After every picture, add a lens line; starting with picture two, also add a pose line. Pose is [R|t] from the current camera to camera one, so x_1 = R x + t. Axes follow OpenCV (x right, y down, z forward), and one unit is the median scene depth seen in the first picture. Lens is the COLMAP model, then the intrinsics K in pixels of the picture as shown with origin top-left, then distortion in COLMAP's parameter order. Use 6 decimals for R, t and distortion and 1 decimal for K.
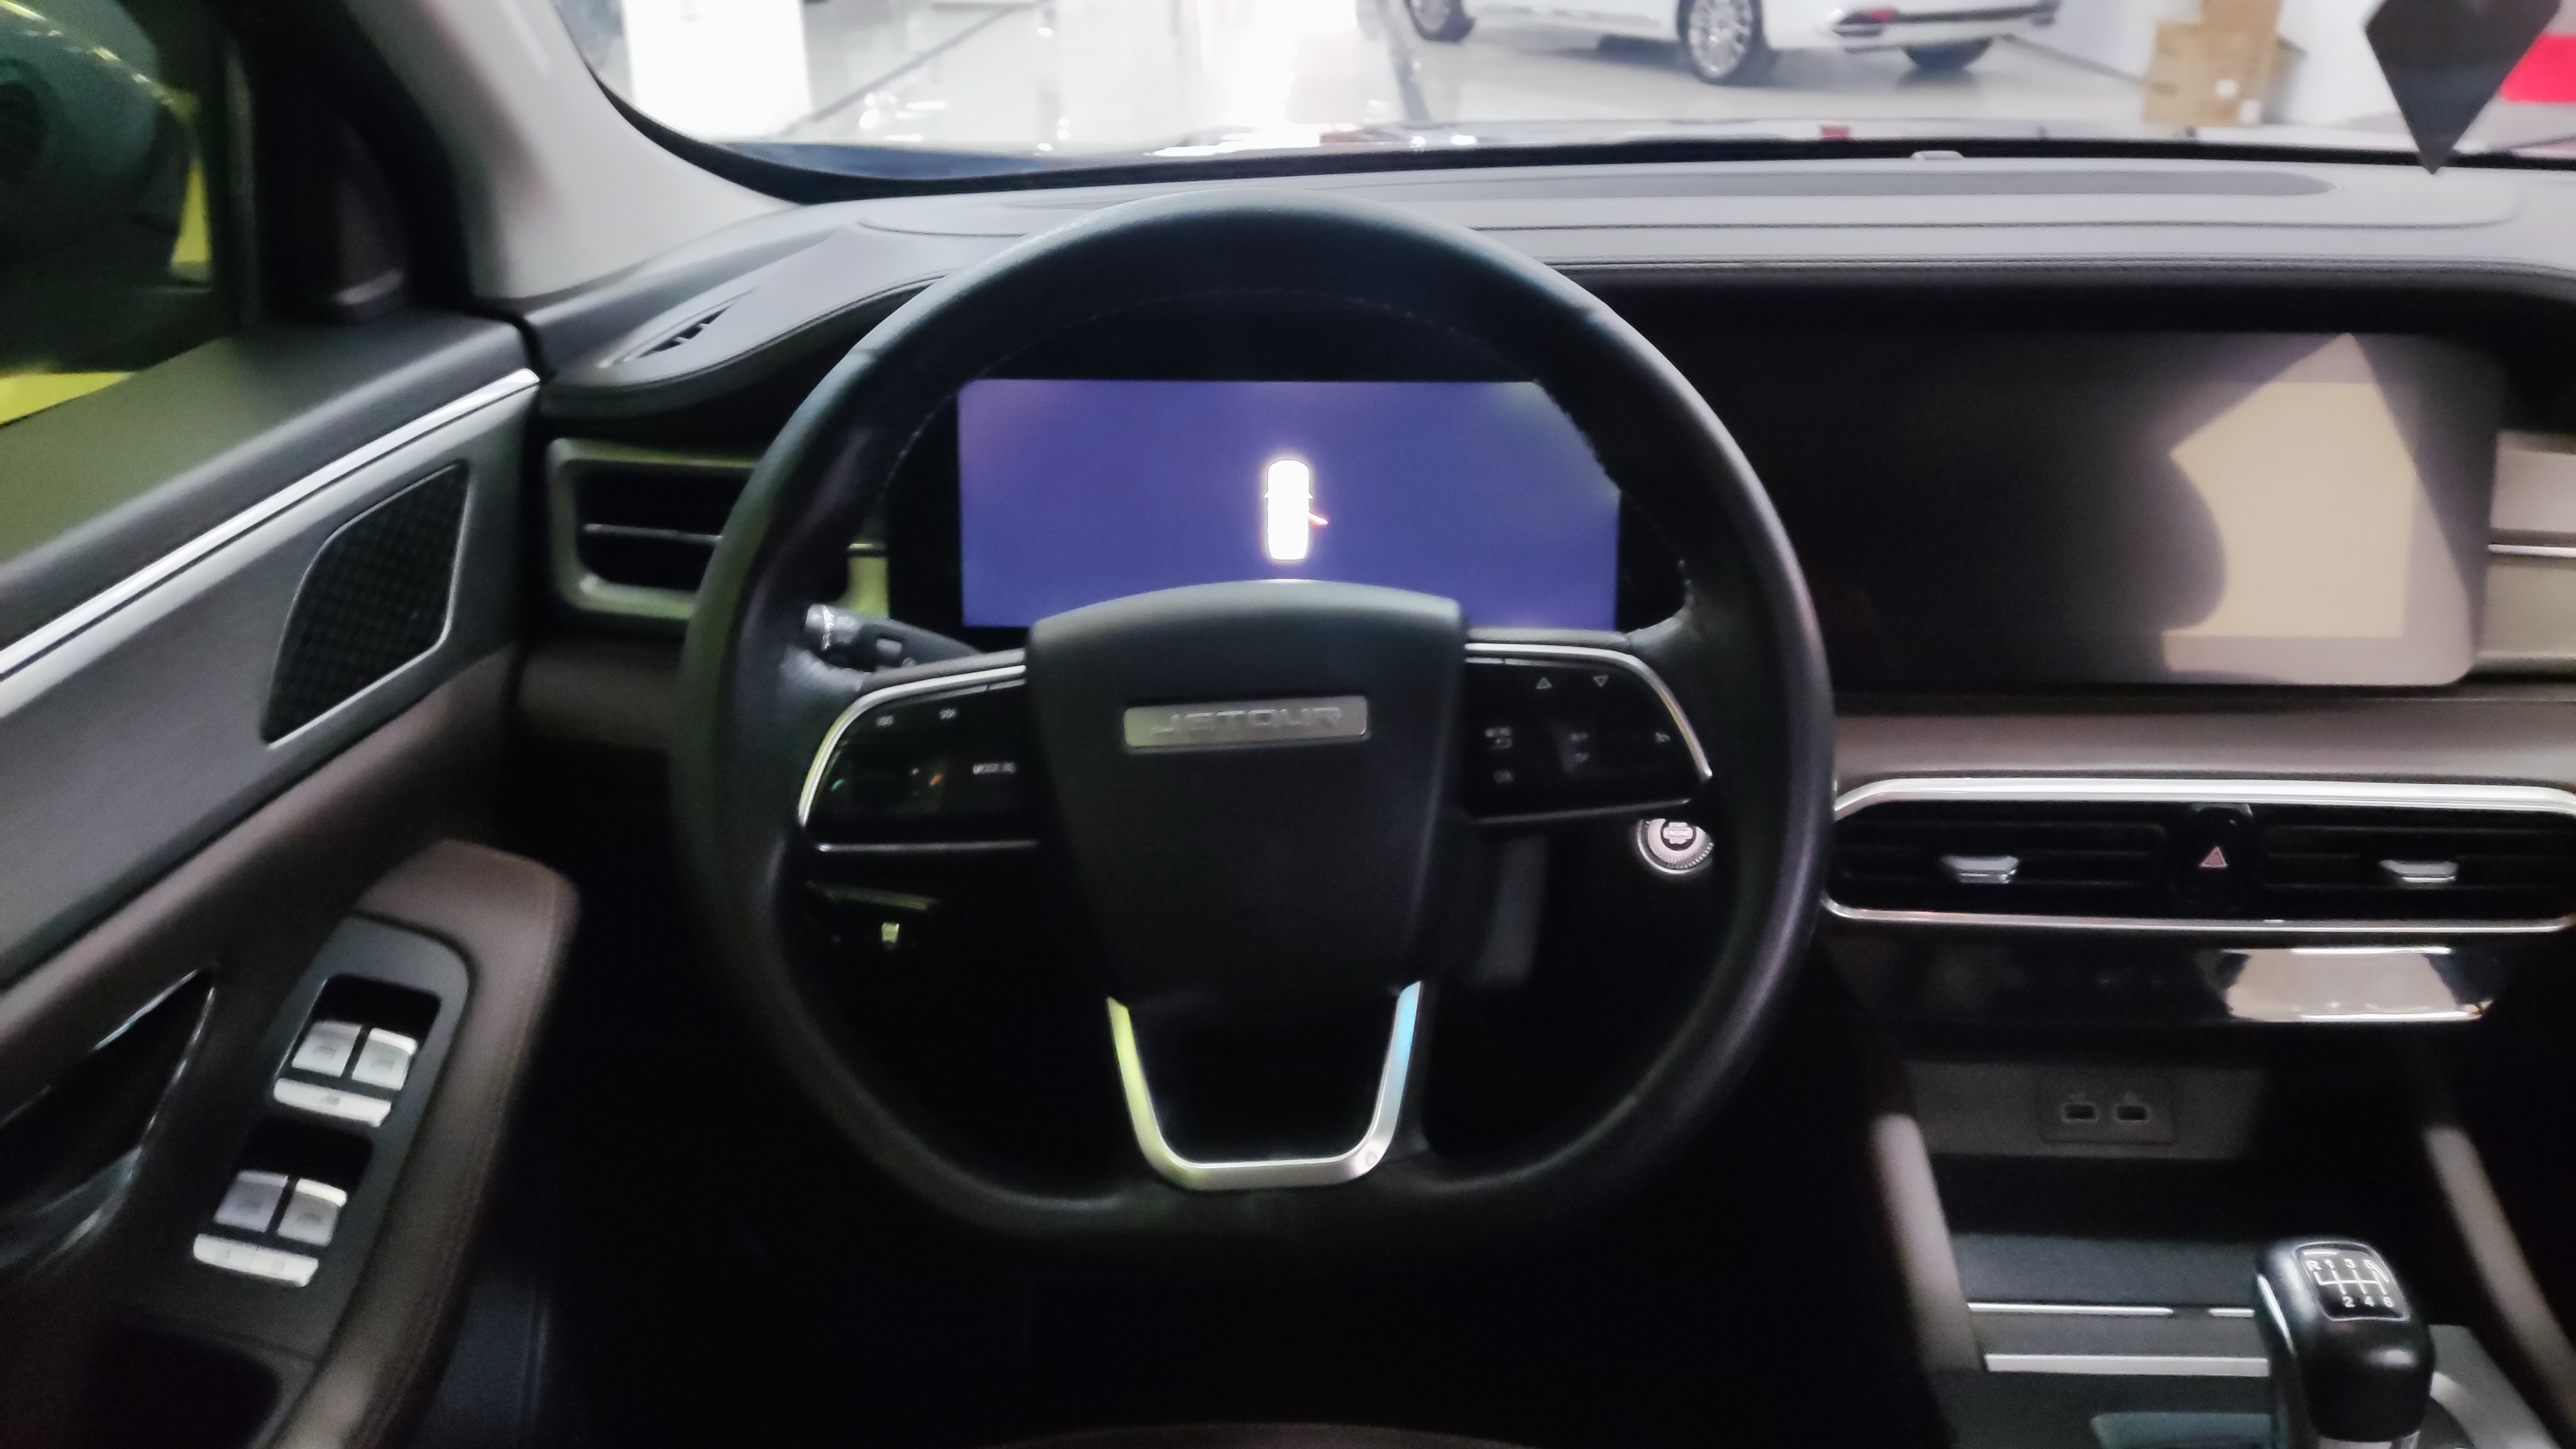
lens RADIAL K [[1955.3, 0, 1287.6], [0, 1955.3, 723.6], [0, 0, 1]] dist [0.028906, -0.009223]
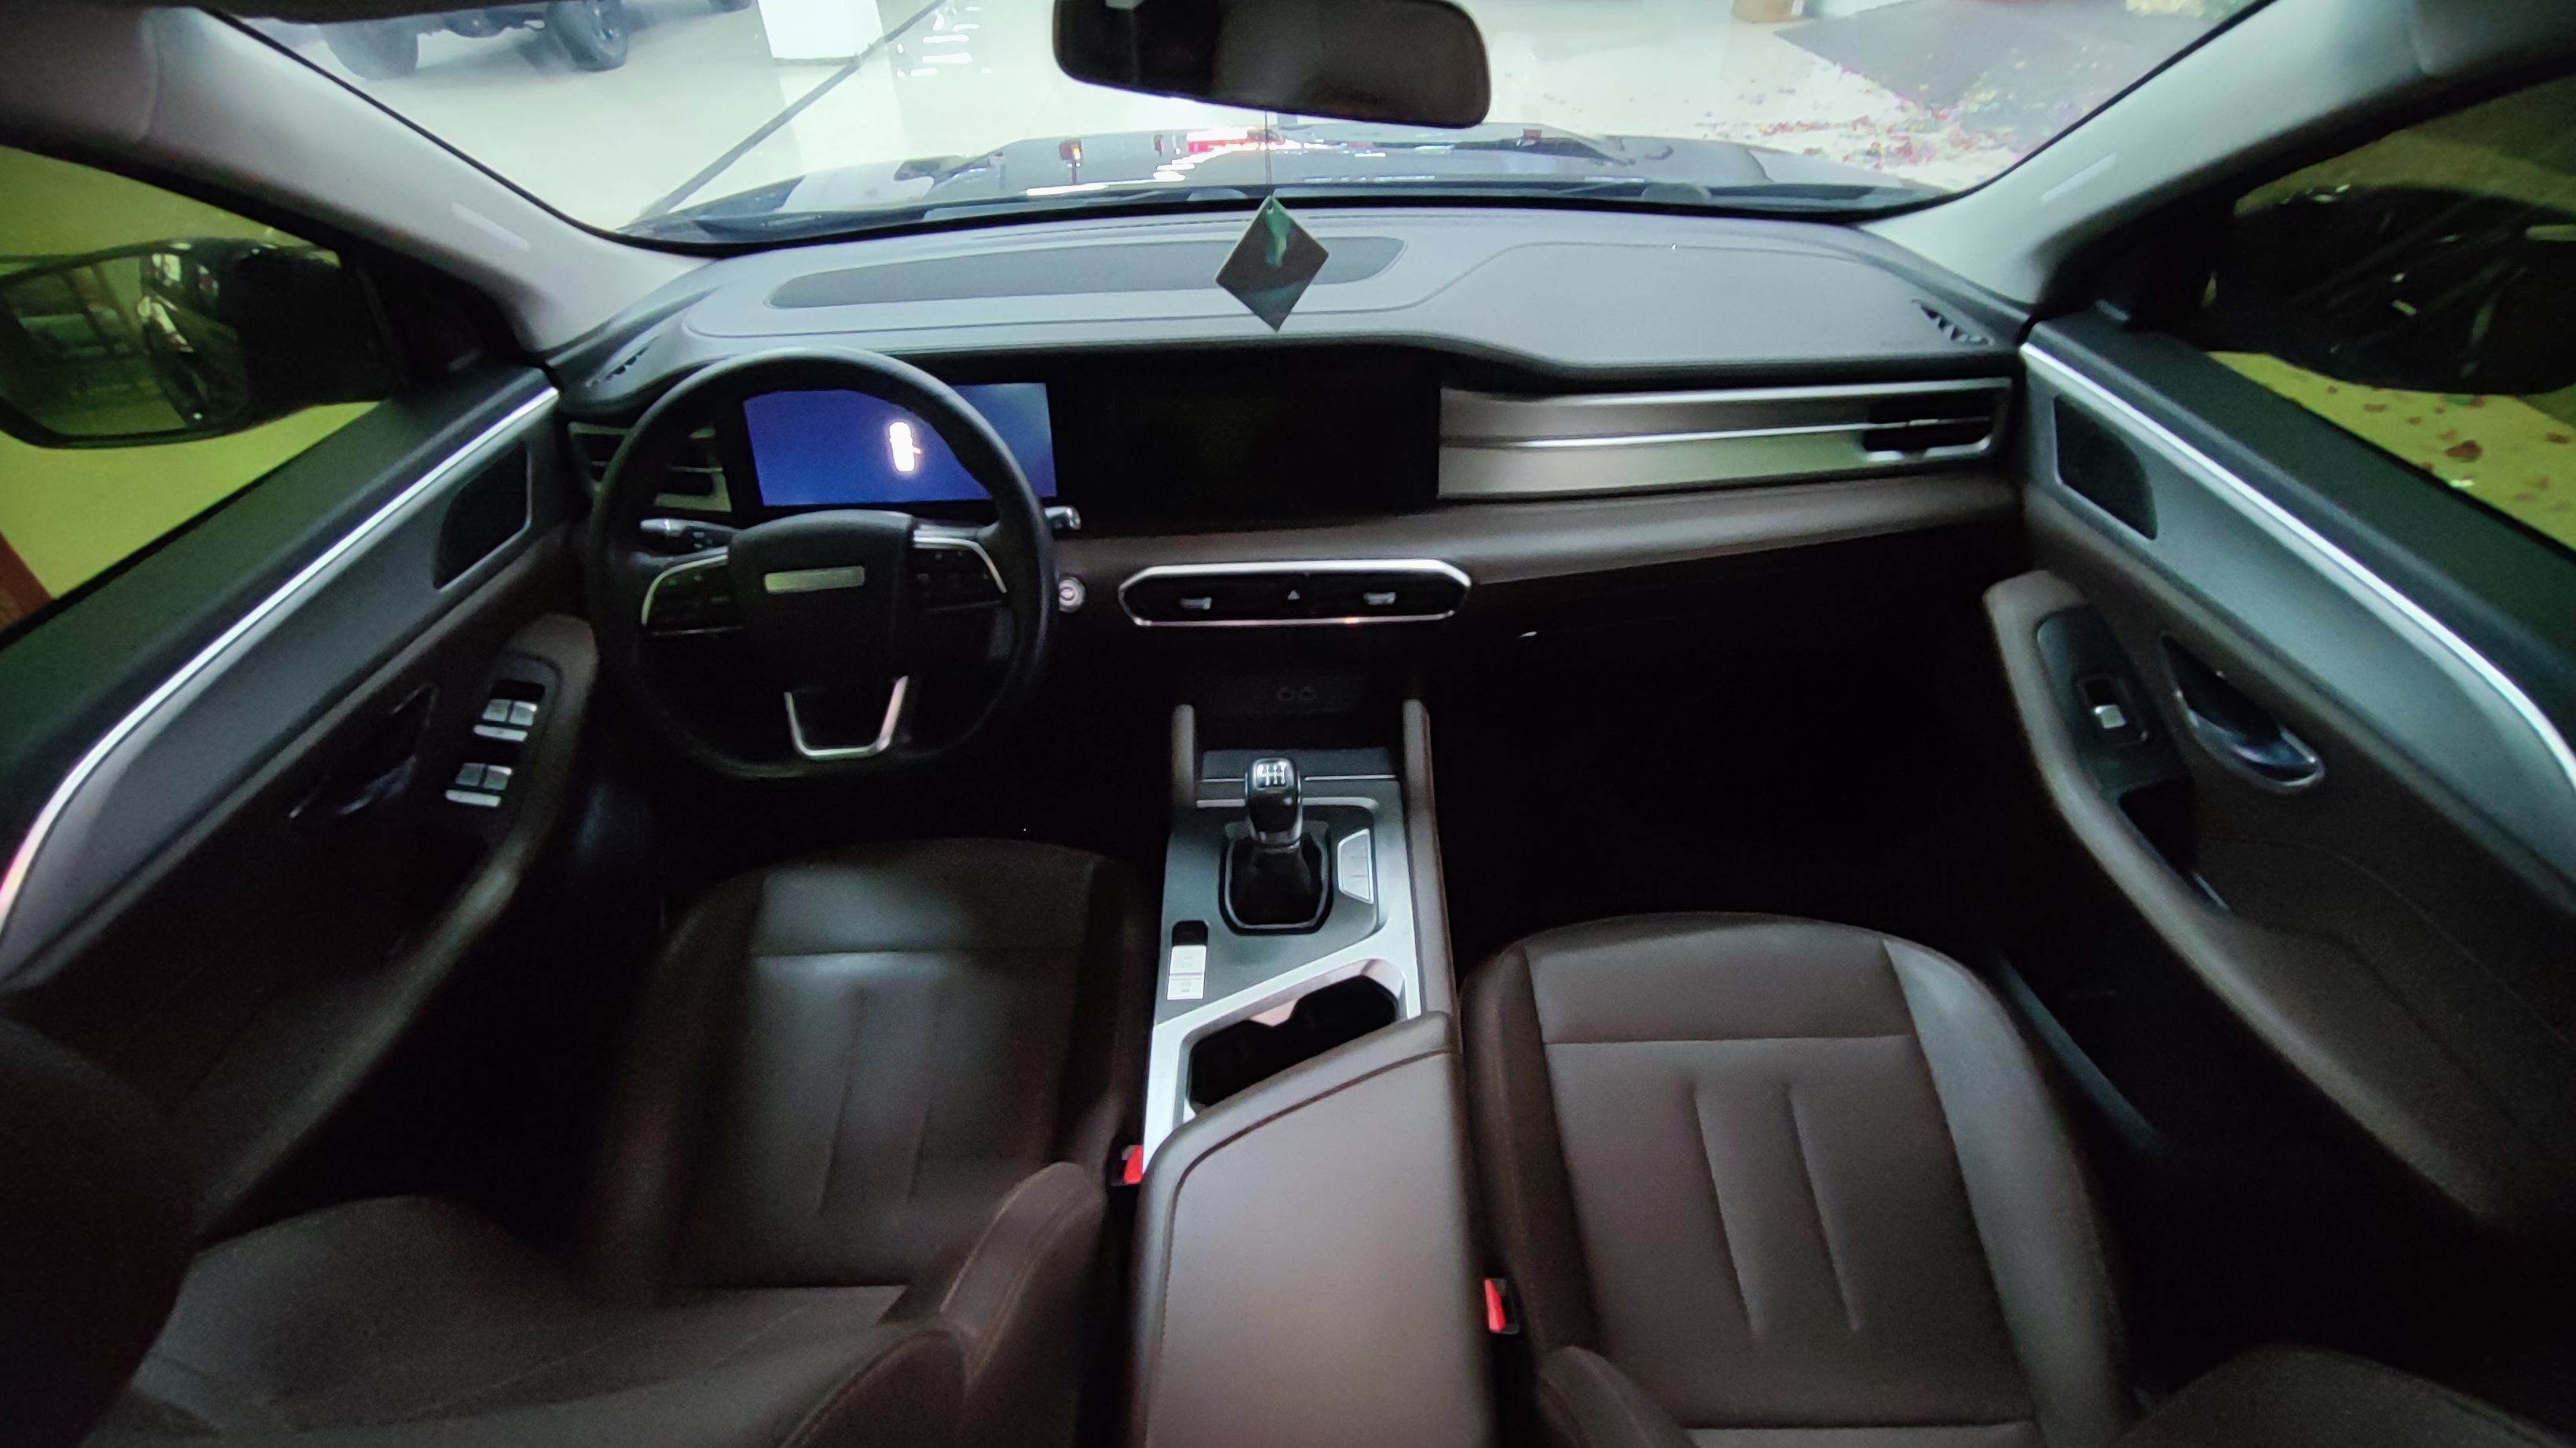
lens RADIAL K [[1145.8, 0, 1287.5], [0, 1145.8, 710.3], [0, 0, 1]] dist [-0.005461, 0.000304]
pose [[0.999089, -0.042035, 0.007334, 0.472398], [0.038720, 0.965333, 0.258132, -0.160391], [-0.017931, -0.257613, 0.966082, -0.372220]]
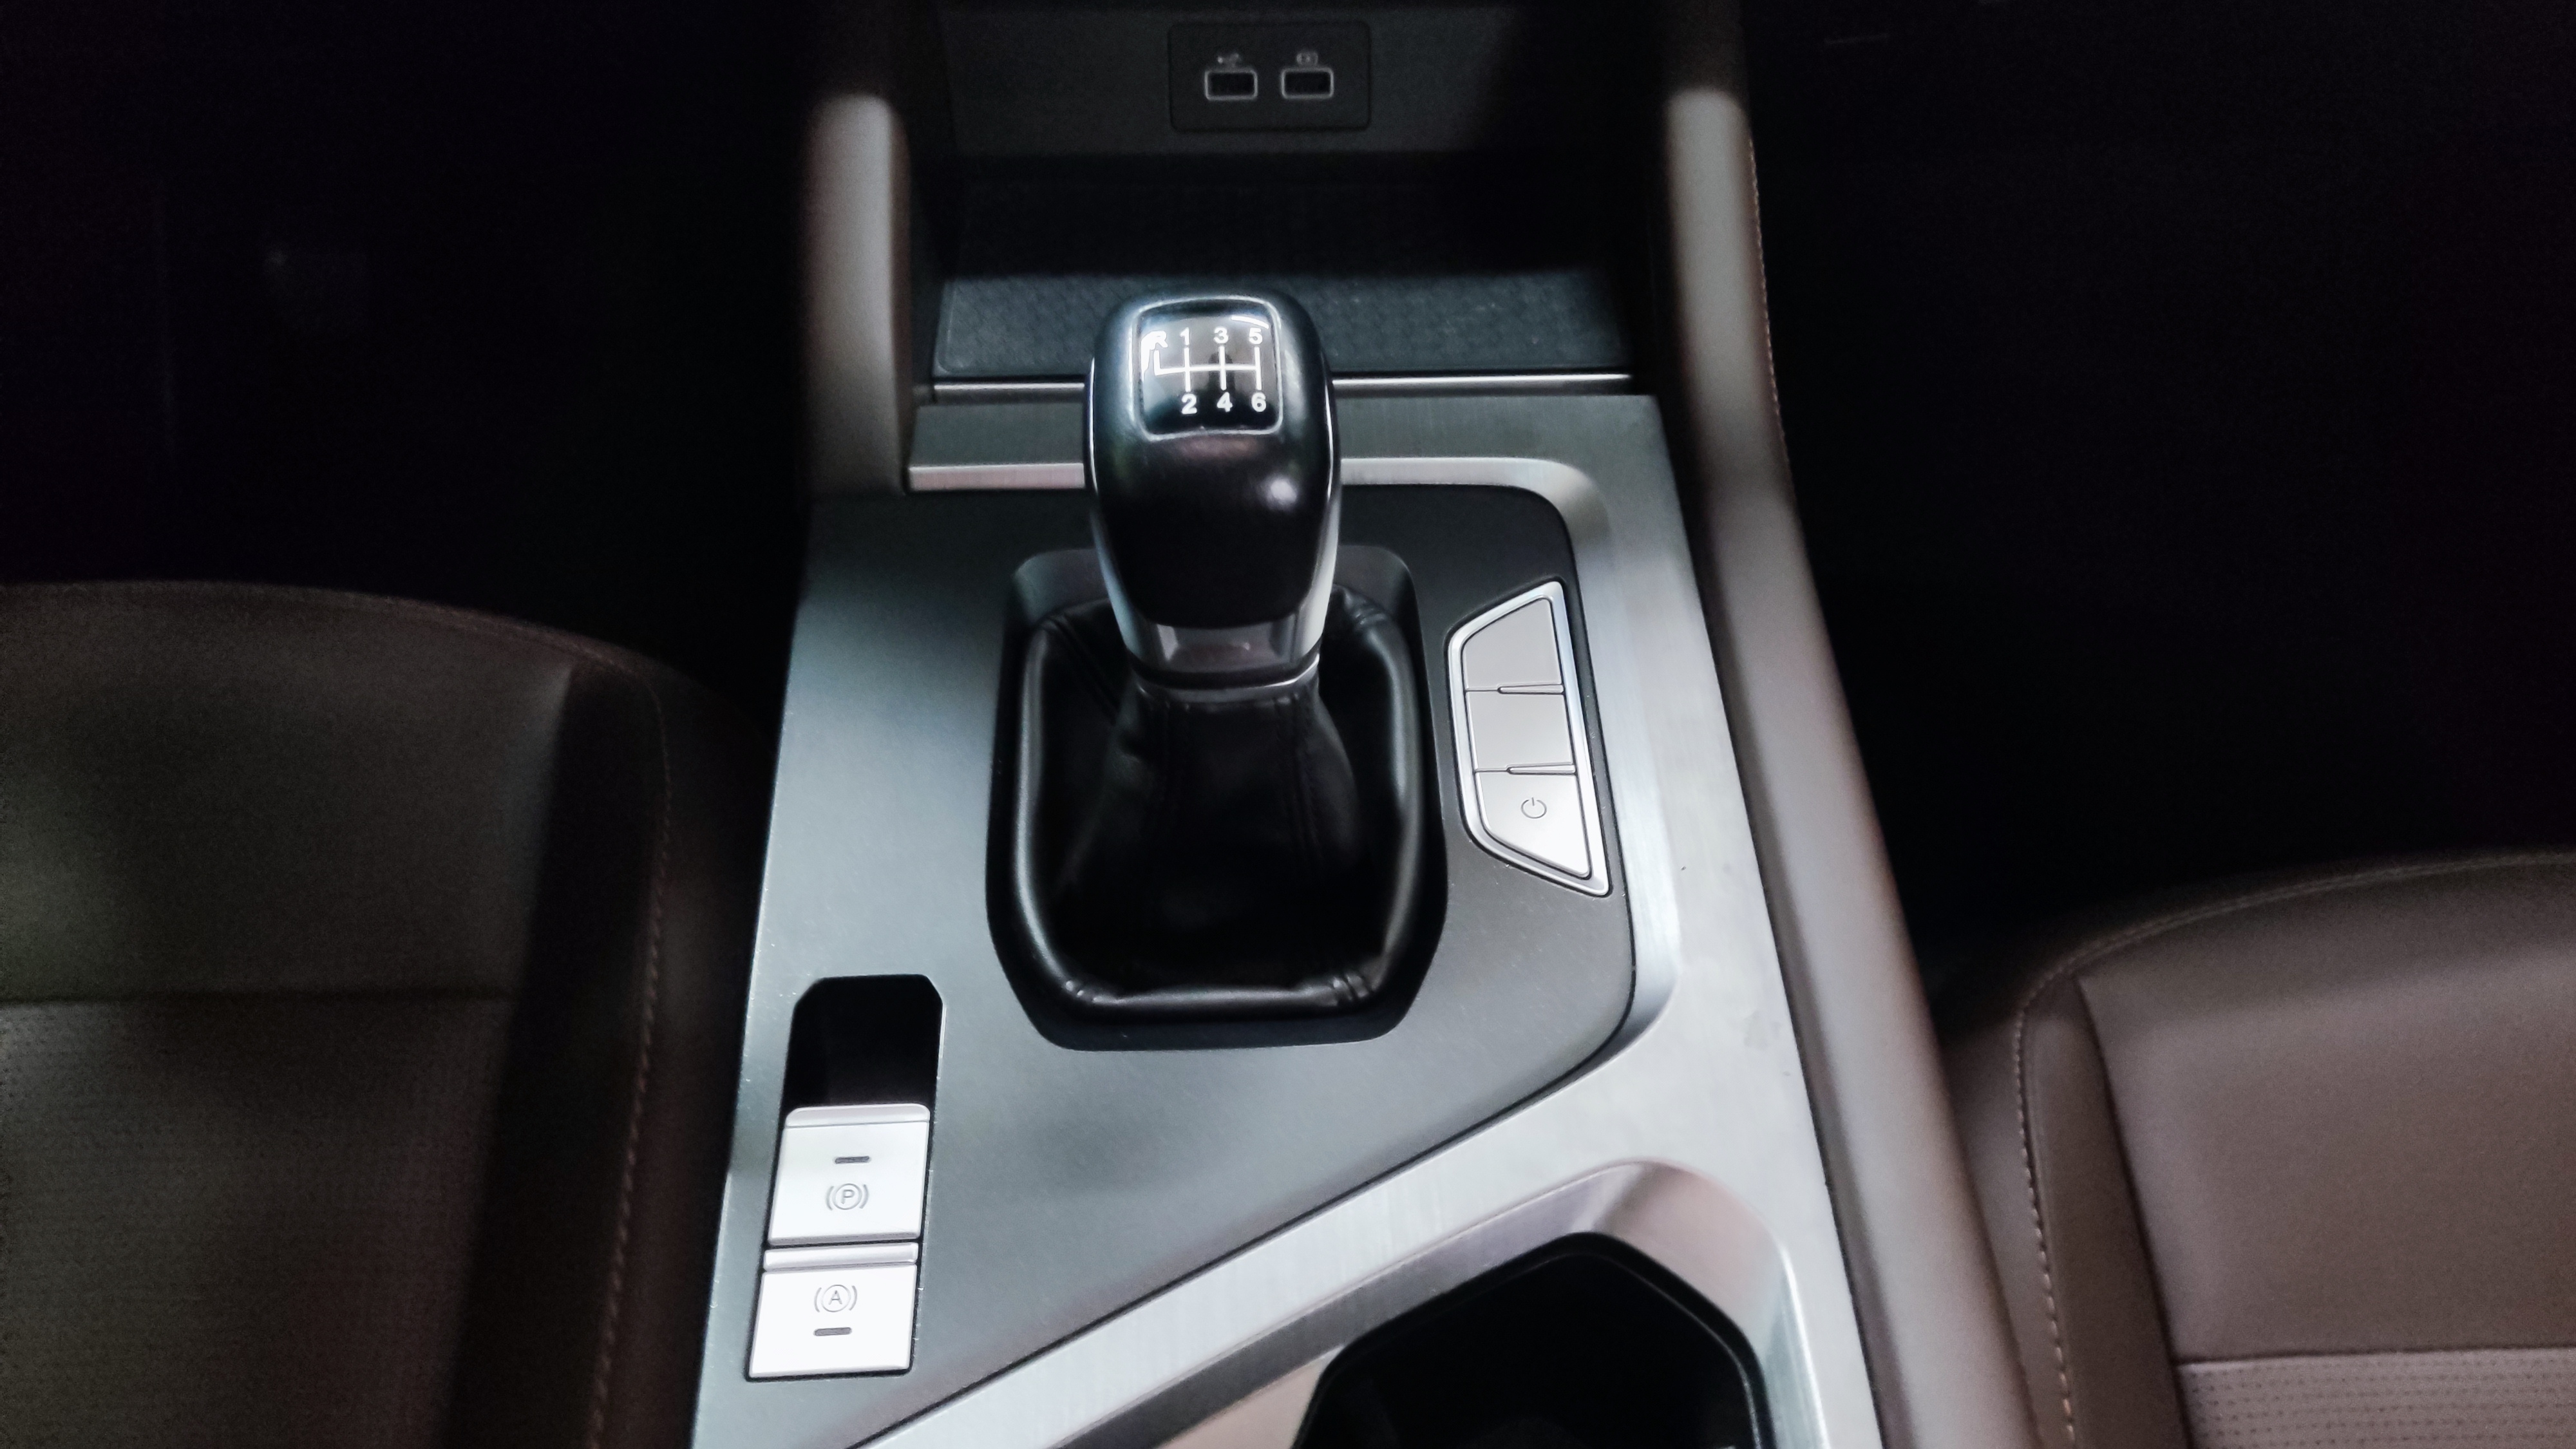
lens RADIAL K [[1955.3, 0, 1286.3], [0, 1955.3, 709.5], [0, 0, 1]] dist [0.028906, -0.009223]
pose [[0.997548, -0.043549, 0.054783, 0.450309], [0.012286, 0.879614, 0.475529, 0.082682], [-0.068897, -0.473690, 0.877993, 0.381222]]
